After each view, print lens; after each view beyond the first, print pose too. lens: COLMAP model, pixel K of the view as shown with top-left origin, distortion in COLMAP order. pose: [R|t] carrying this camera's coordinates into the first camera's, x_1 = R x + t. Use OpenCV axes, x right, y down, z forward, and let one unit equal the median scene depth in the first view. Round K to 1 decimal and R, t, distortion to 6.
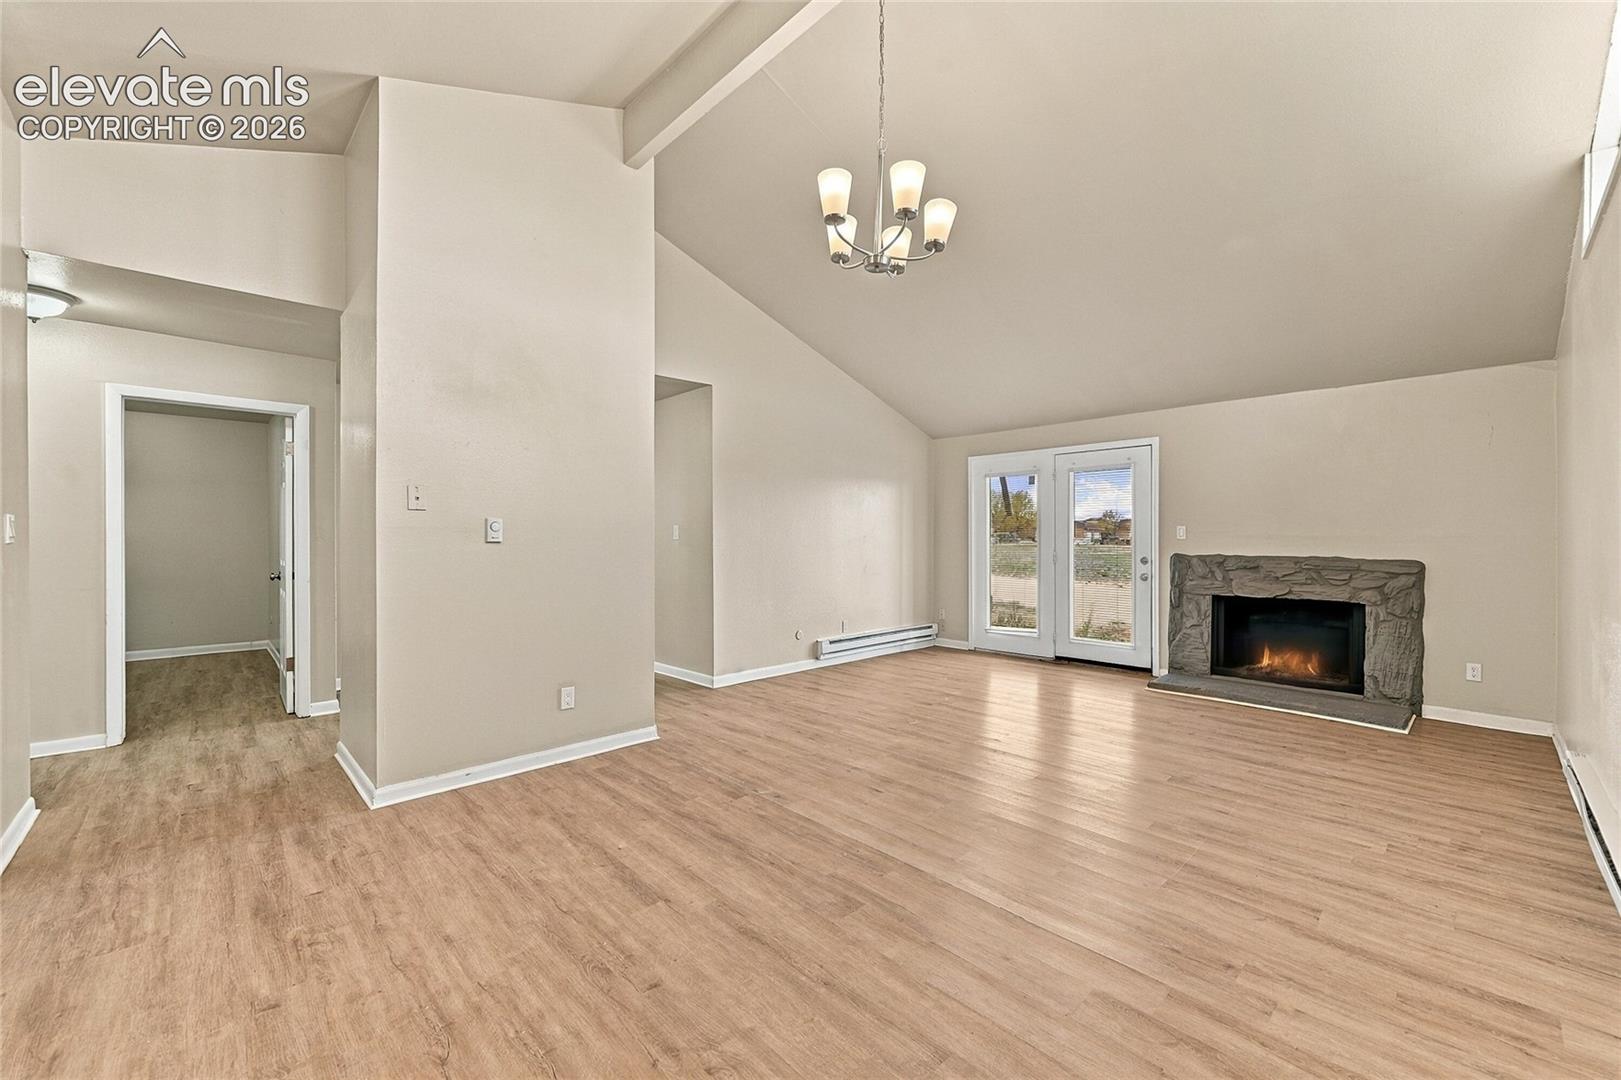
lens RADIAL K [[648.4, 0, 817.9], [0, 648.4, 540.7], [0, 0, 1]] dist [-0.000565, -0.000009]
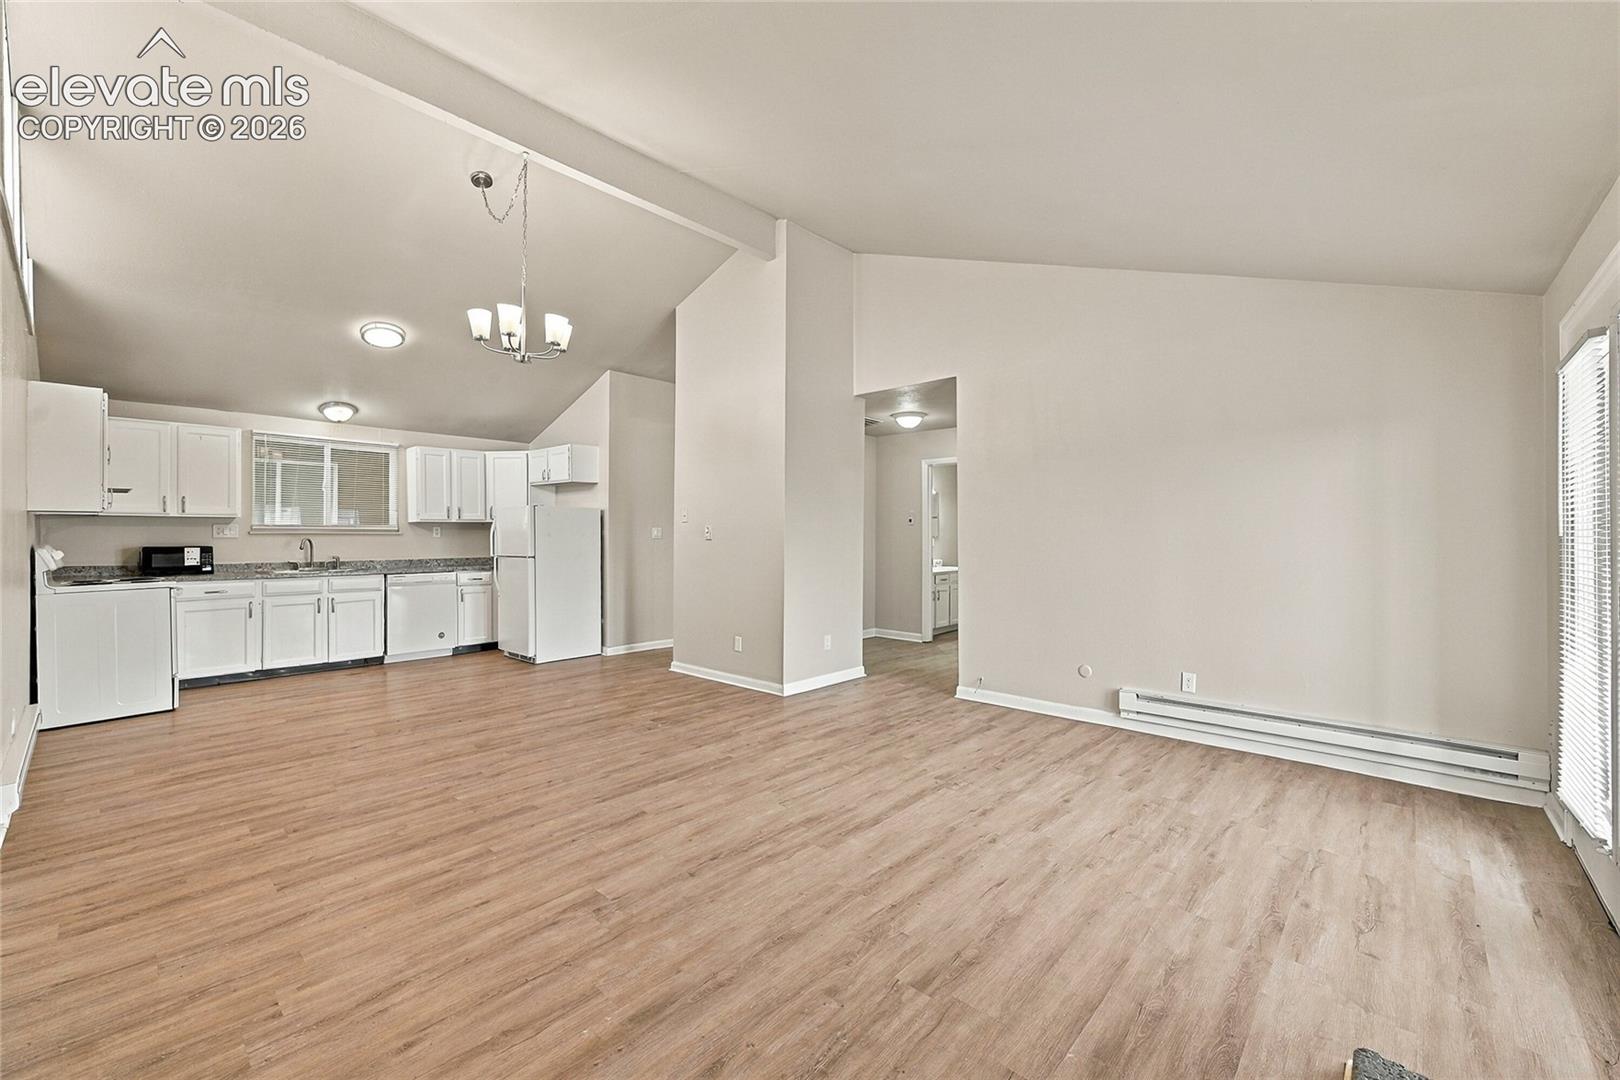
lens RADIAL K [[651.4, 0, 812.6], [0, 651.4, 538.7], [0, 0, 1]] dist [-0.000930, 0.000131]
pose [[0.064972, 0.004541, -0.997877, 0.858807], [-0.005295, 0.999977, 0.004206, -0.005987], [0.997873, 0.005010, 0.064995, 0.816403]]
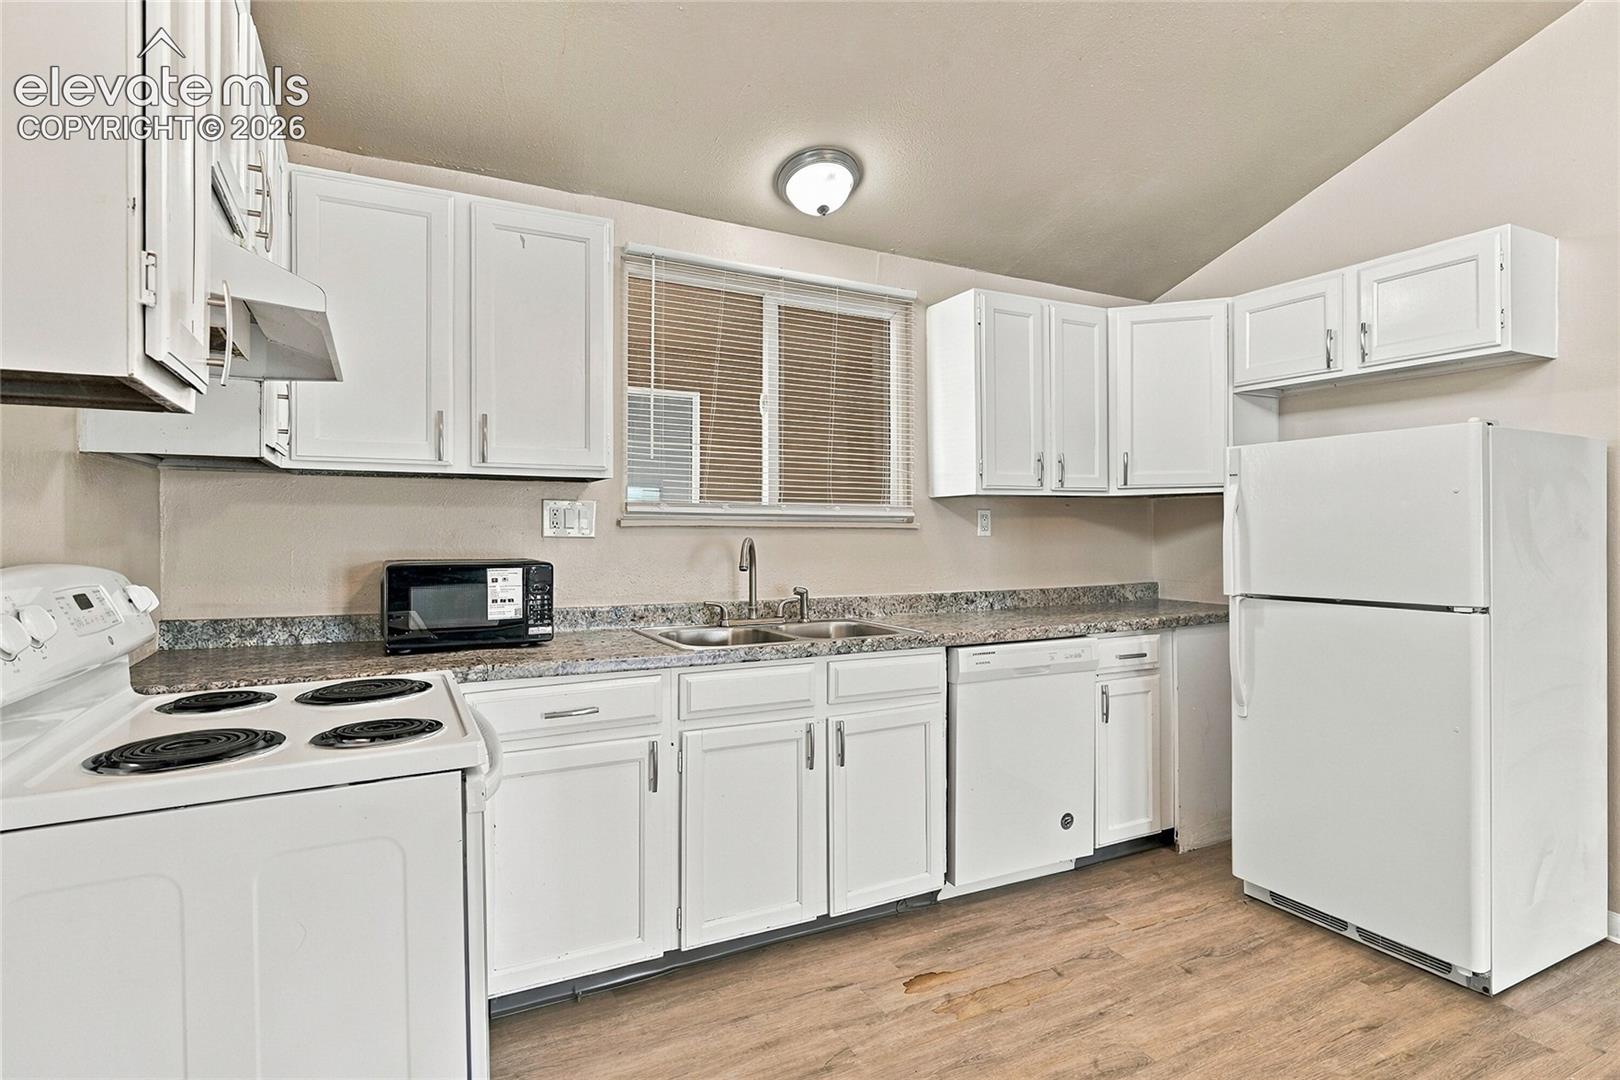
lens RADIAL K [[832.7, 0, 819.9], [0, 832.7, 530.2], [0, 0, 1]] dist [0.001366, 0.000371]
pose [[-0.275847, -0.002454, -0.961198, 0.051648], [-0.007366, 0.999973, -0.000439, -0.002309], [0.961173, 0.006959, -0.275858, 0.103224]]
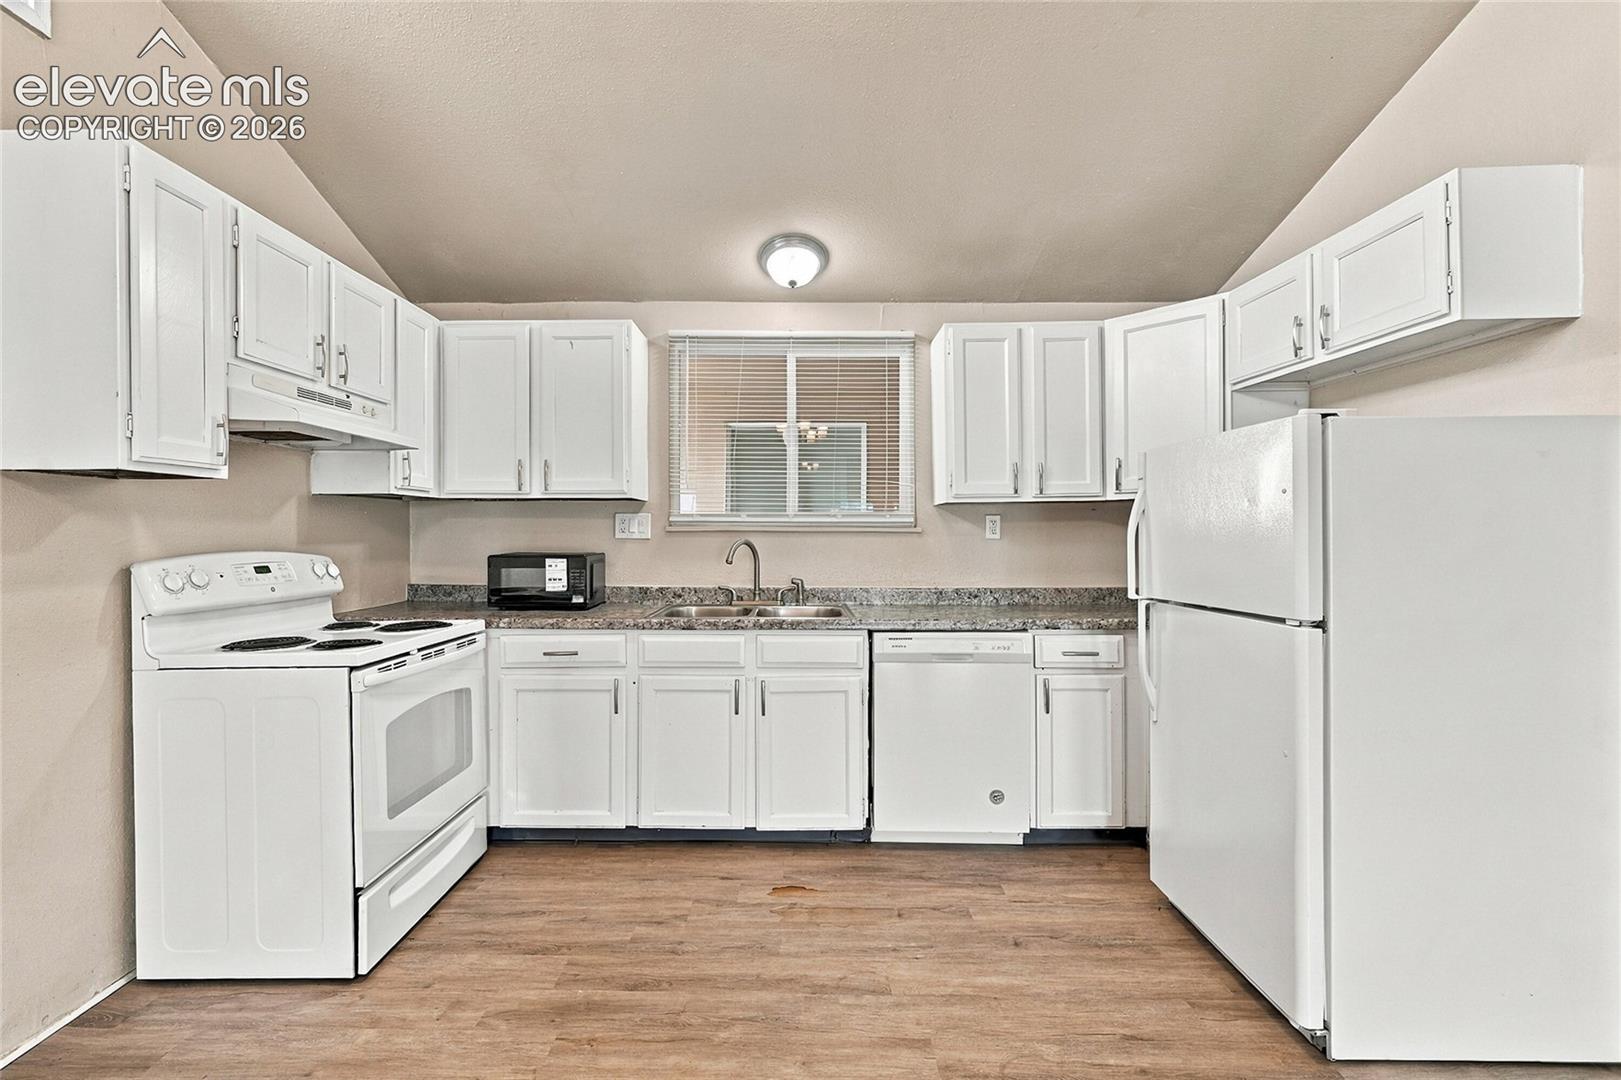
lens RADIAL K [[697.0, 0, 791.0], [0, 697.0, 532.8], [0, 0, 1]] dist [0.000238, 0.000109]
pose [[-0.701851, -0.001595, -0.712322, -0.067534], [-0.005828, 0.999977, 0.003503, -0.005725], [0.712300, 0.006610, -0.701844, 0.390548]]
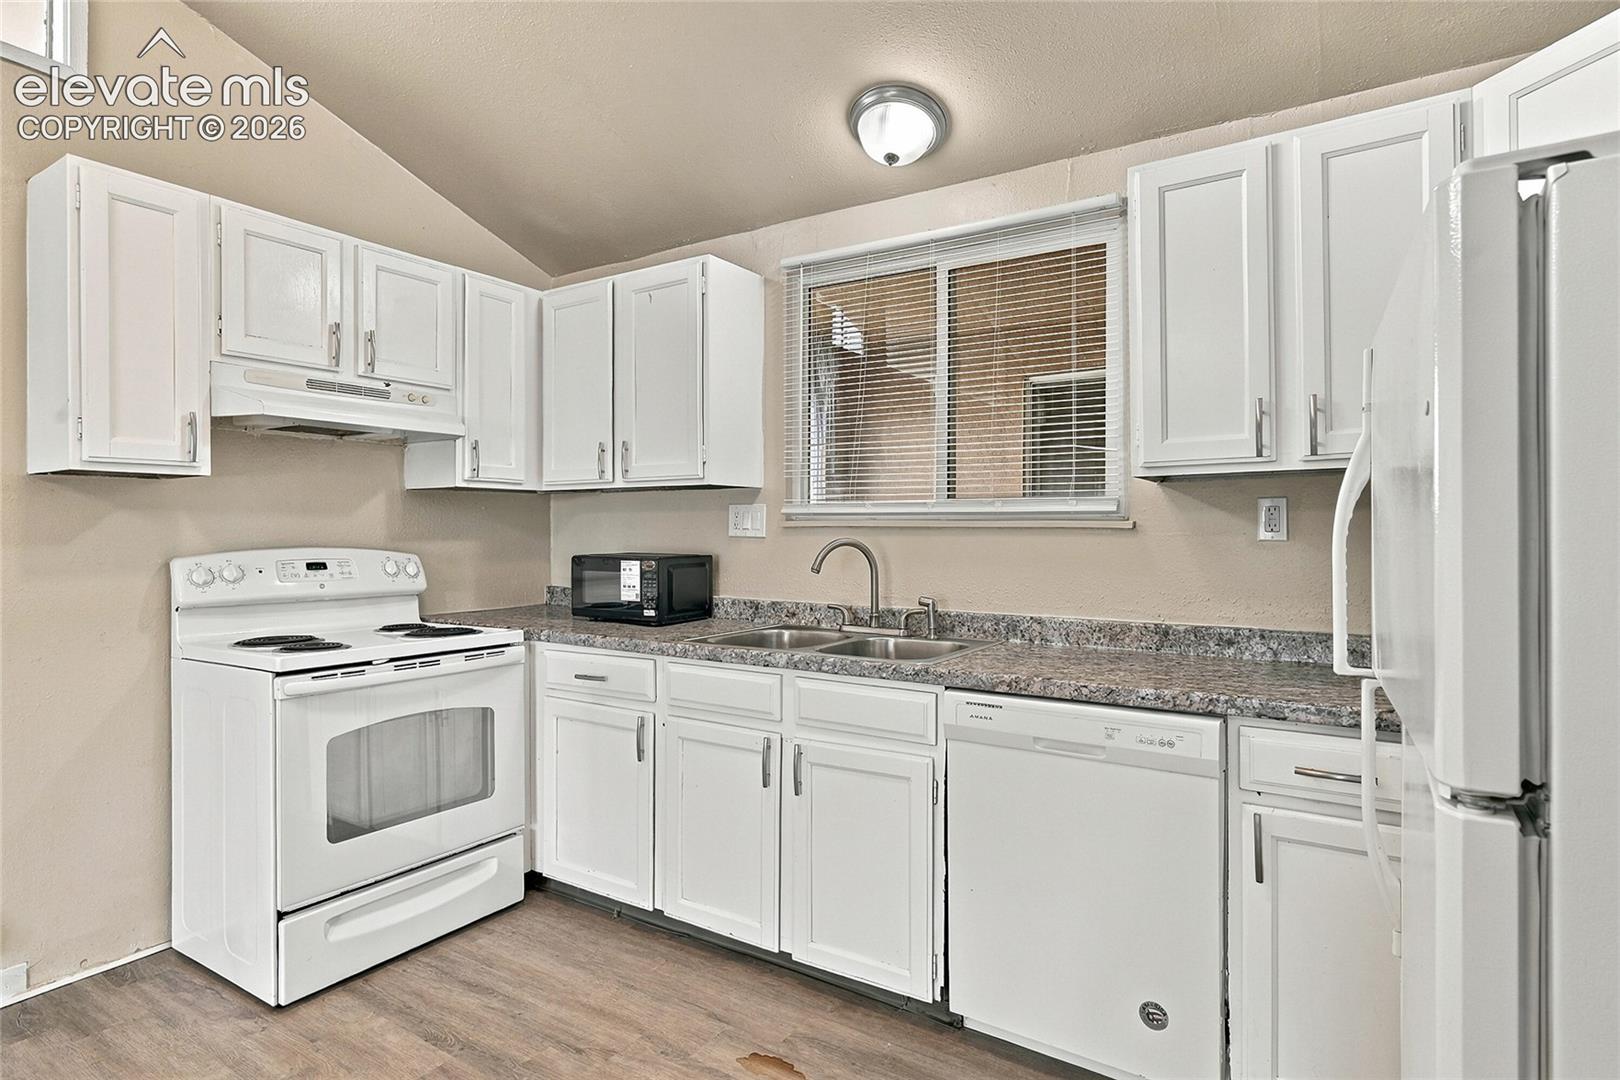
lens RADIAL K [[852.5, 0, 814.3], [0, 852.5, 529.0], [0, 0, 1]] dist [0.002164, -0.000545]
pose [[-0.972619, -0.002591, -0.232390, -0.358340], [-0.003723, 0.999983, 0.004433, -0.005949], [0.232375, 0.005177, -0.972613, 0.444241]]
